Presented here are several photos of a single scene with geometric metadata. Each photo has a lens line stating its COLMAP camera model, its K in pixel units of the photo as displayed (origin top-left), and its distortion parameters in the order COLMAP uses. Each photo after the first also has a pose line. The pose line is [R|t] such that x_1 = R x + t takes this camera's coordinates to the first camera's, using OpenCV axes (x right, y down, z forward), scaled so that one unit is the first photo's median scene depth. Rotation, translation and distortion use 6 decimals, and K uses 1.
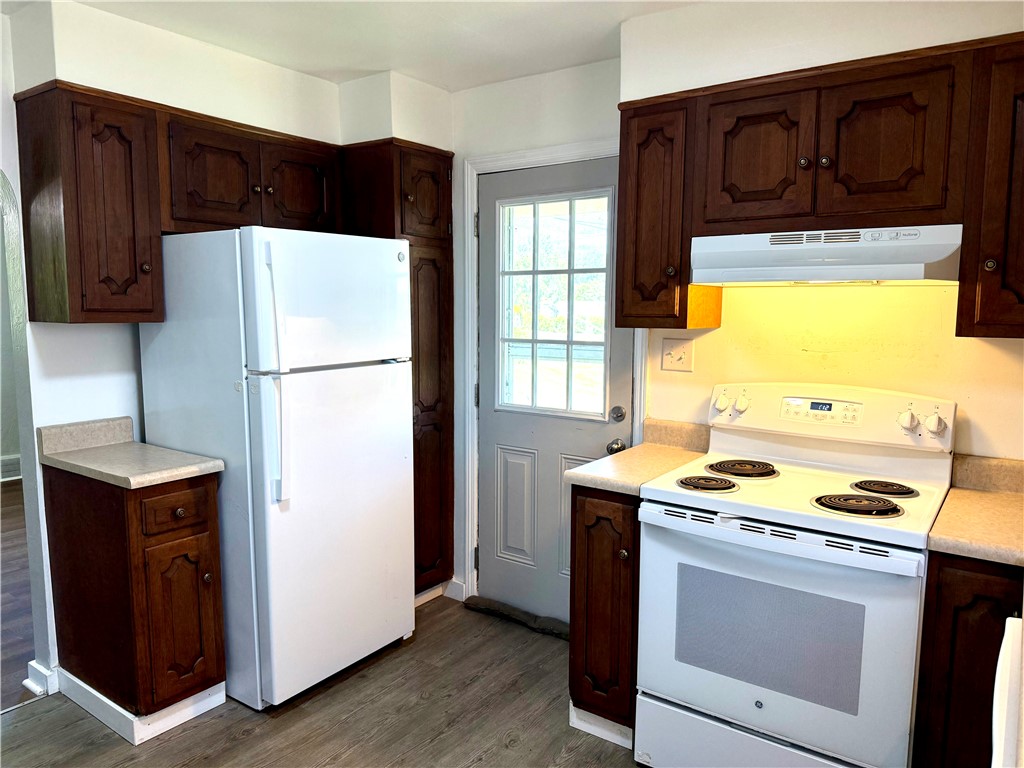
lens RADIAL K [[714.6, 0, 507.2], [0, 714.6, 380.3], [0, 0, 1]] dist [0.095307, -0.168793]
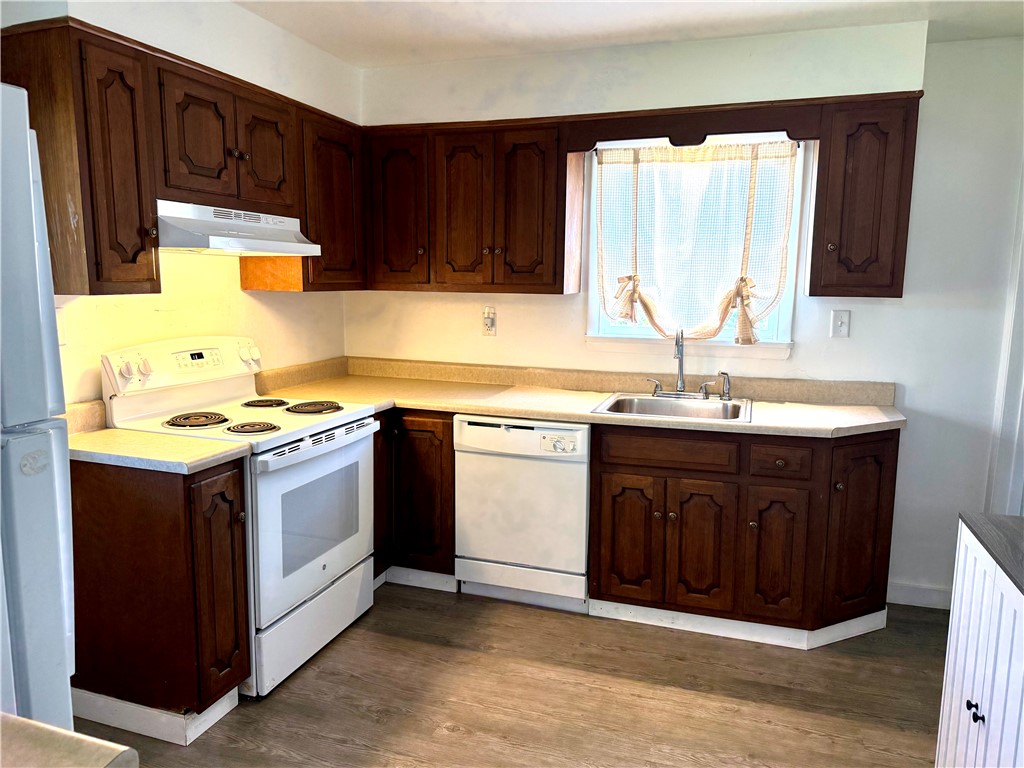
lens RADIAL K [[714.6, 0, 507.2], [0, 714.6, 380.3], [0, 0, 1]] dist [0.095307, -0.168793]
pose [[-0.281565, -0.144879, 0.948542, -0.913392], [0.086989, 0.980611, 0.175599, -0.097041], [-0.955591, 0.131955, -0.263502, 0.911493]]
